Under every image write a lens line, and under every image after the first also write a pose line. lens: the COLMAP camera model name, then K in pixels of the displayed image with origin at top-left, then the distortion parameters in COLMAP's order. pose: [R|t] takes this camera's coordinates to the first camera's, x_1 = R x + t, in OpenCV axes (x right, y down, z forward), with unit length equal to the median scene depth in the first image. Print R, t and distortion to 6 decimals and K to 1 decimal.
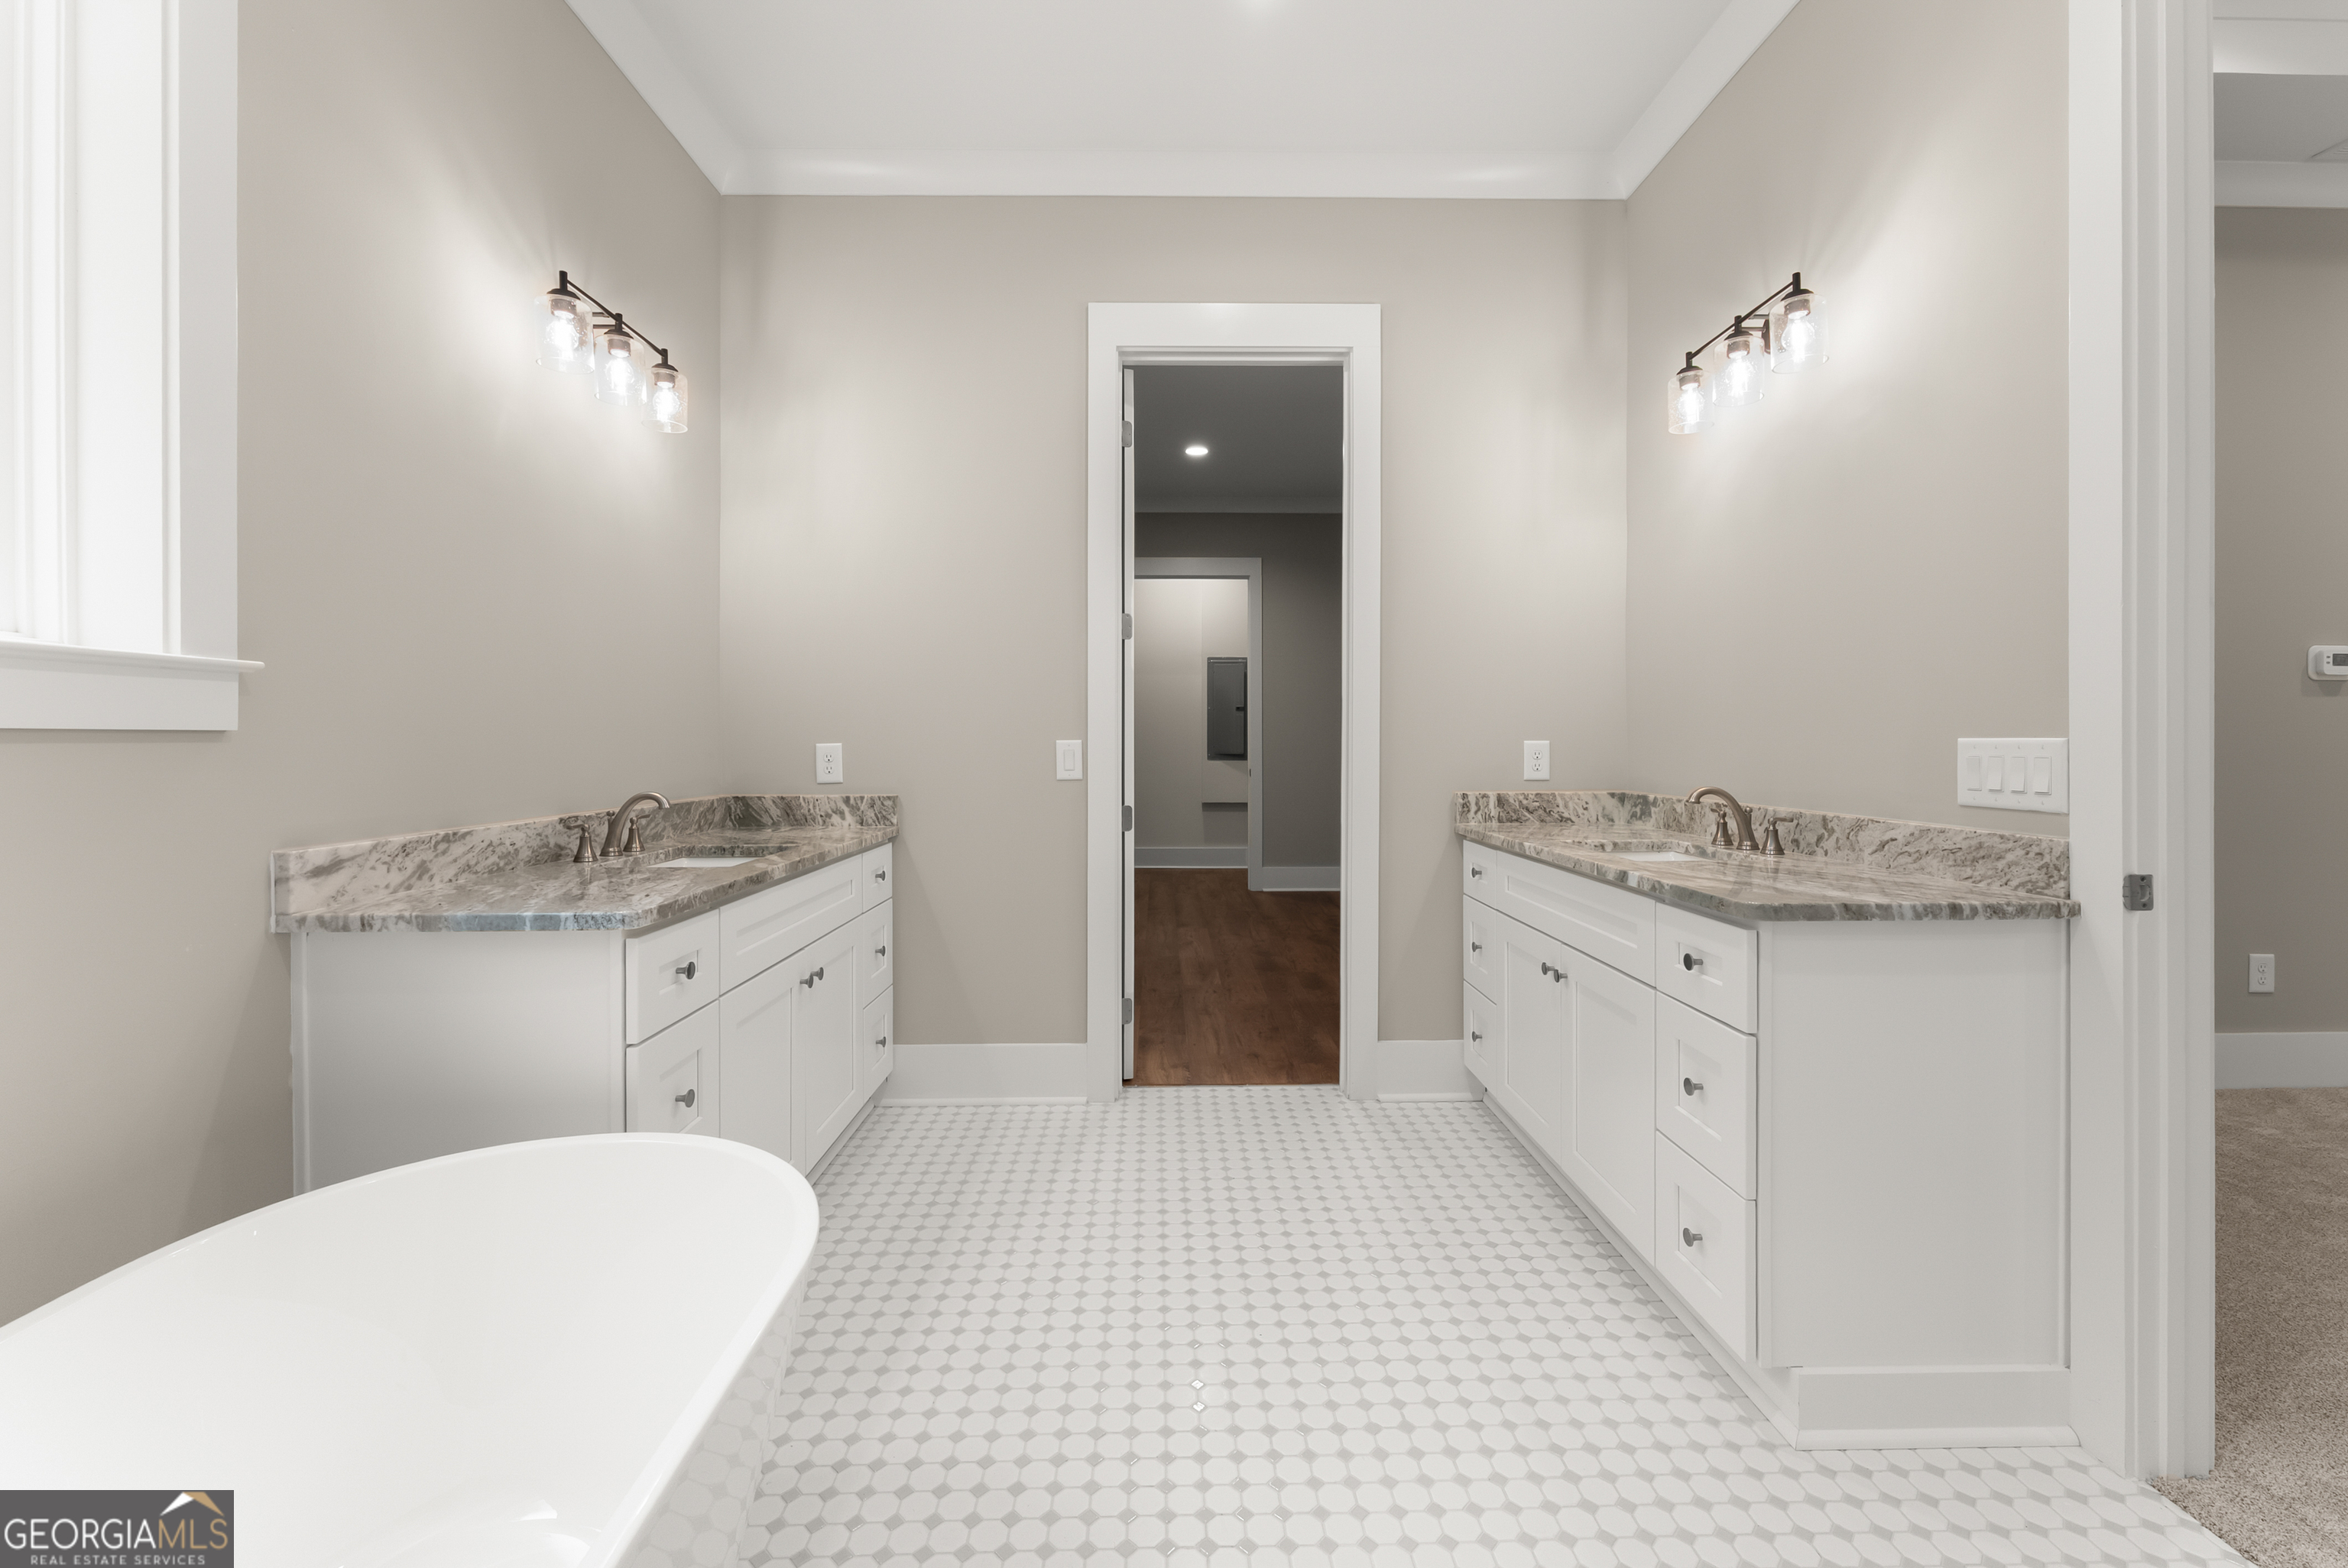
lens RADIAL K [[958.3, 0, 1174.8], [0, 958.3, 743.3], [0, 0, 1]] dist [-0.001423, -0.000441]
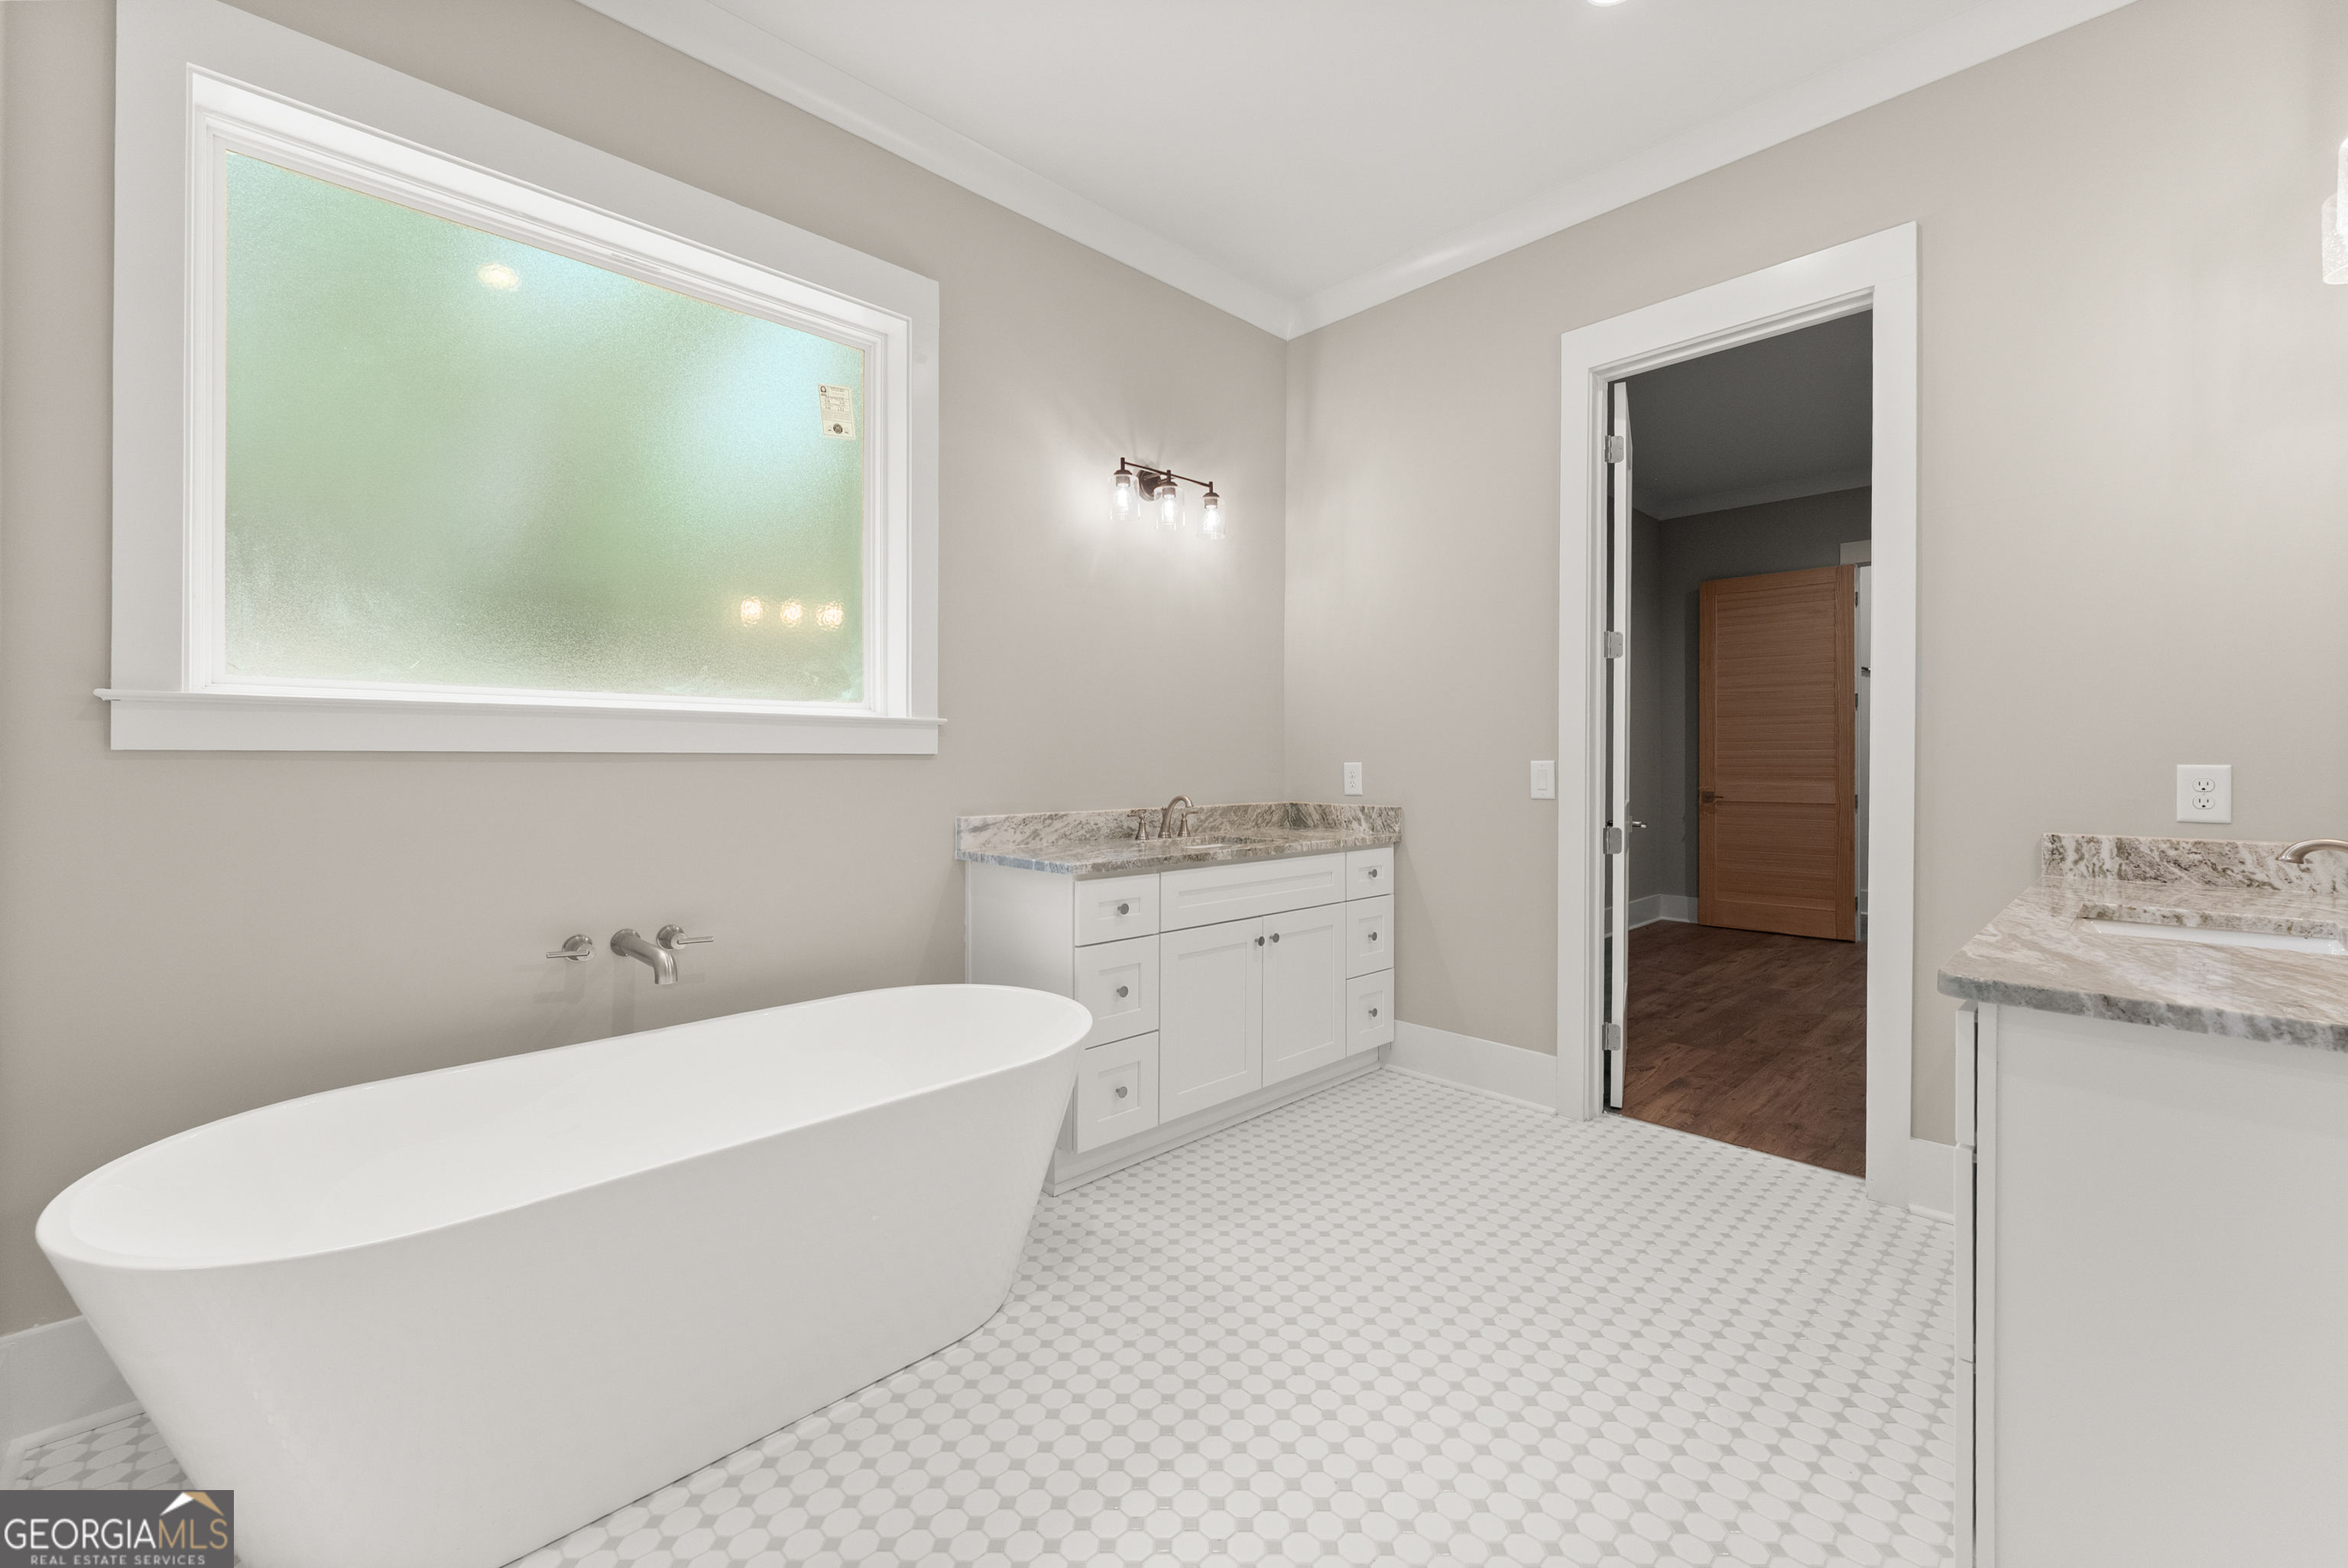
lens RADIAL K [[958.3, 0, 1183.4], [0, 958.3, 755.8], [0, 0, 1]] dist [-0.001423, -0.000441]
pose [[0.686517, 0.000842, -0.727114, 0.455194], [-0.005365, 0.999978, -0.003907, -0.002906], [0.727094, 0.006583, 0.686506, 0.004841]]
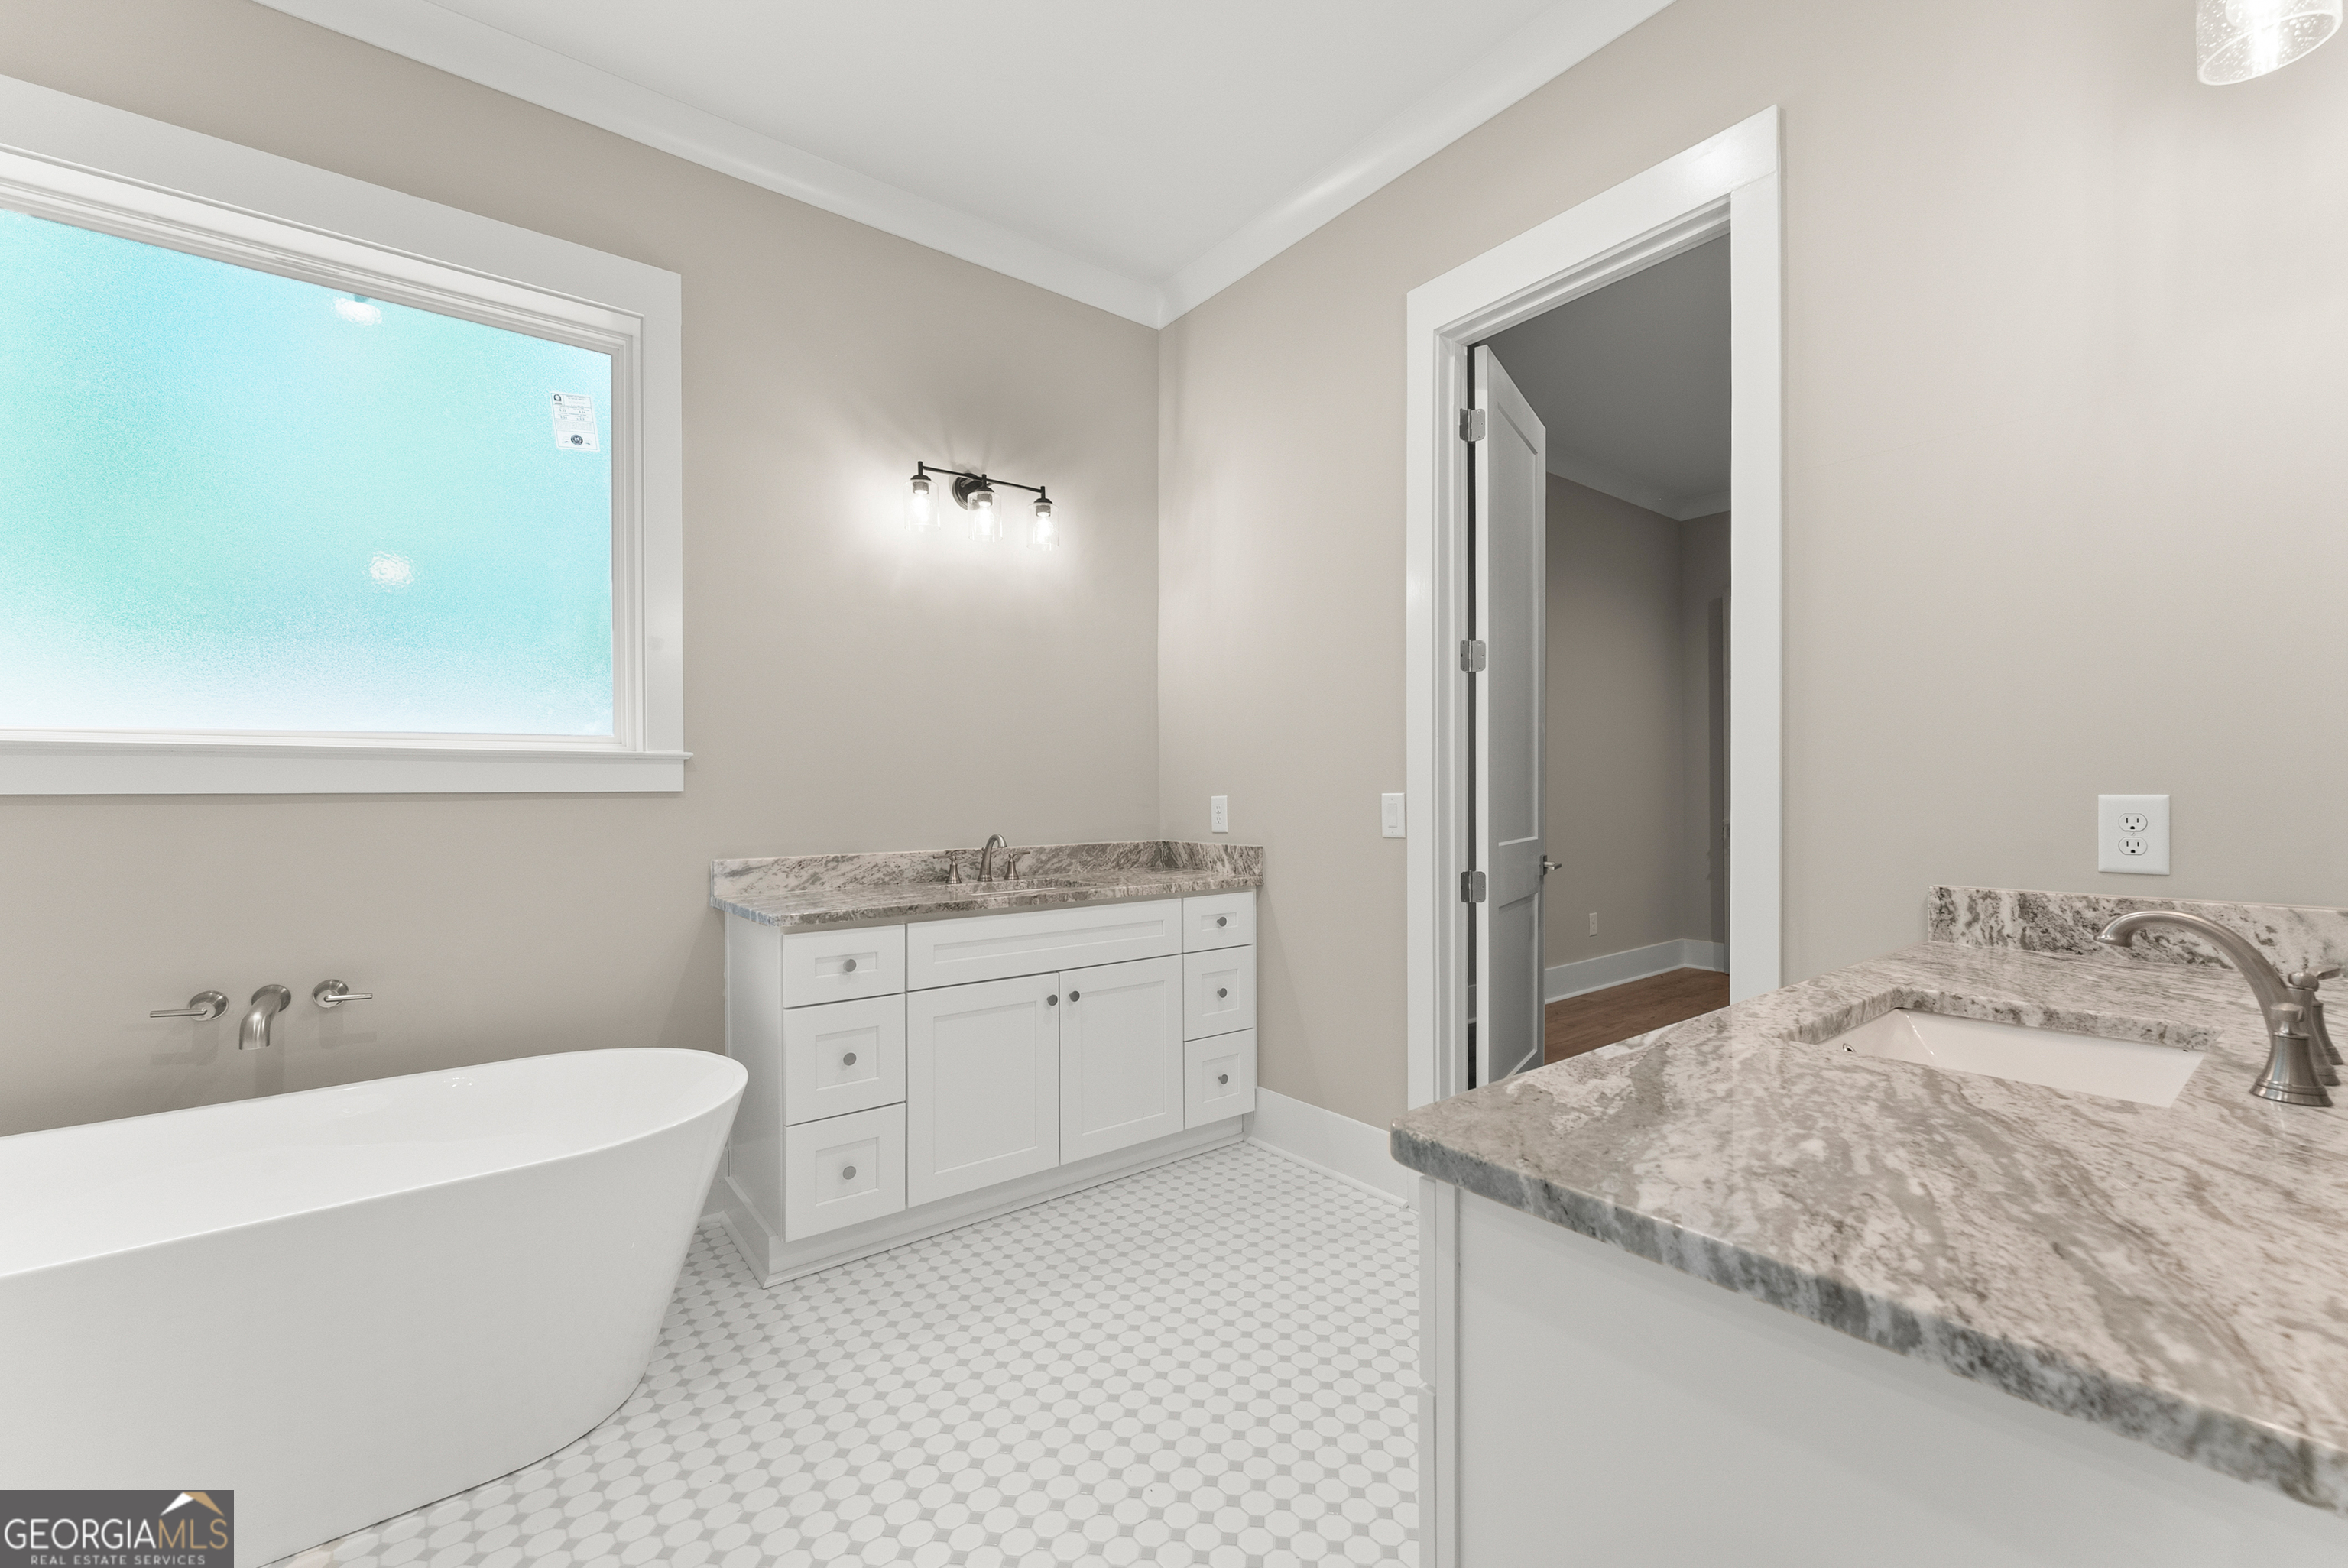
lens RADIAL K [[958.3, 0, 1180.3], [0, 958.3, 789.7], [0, 0, 1]] dist [-0.001423, -0.000441]
pose [[0.604132, -0.002632, -0.796880, 0.578075], [0.002314, 0.999996, -0.001548, -0.006613], [0.796881, -0.000908, 0.604136, 0.367491]]
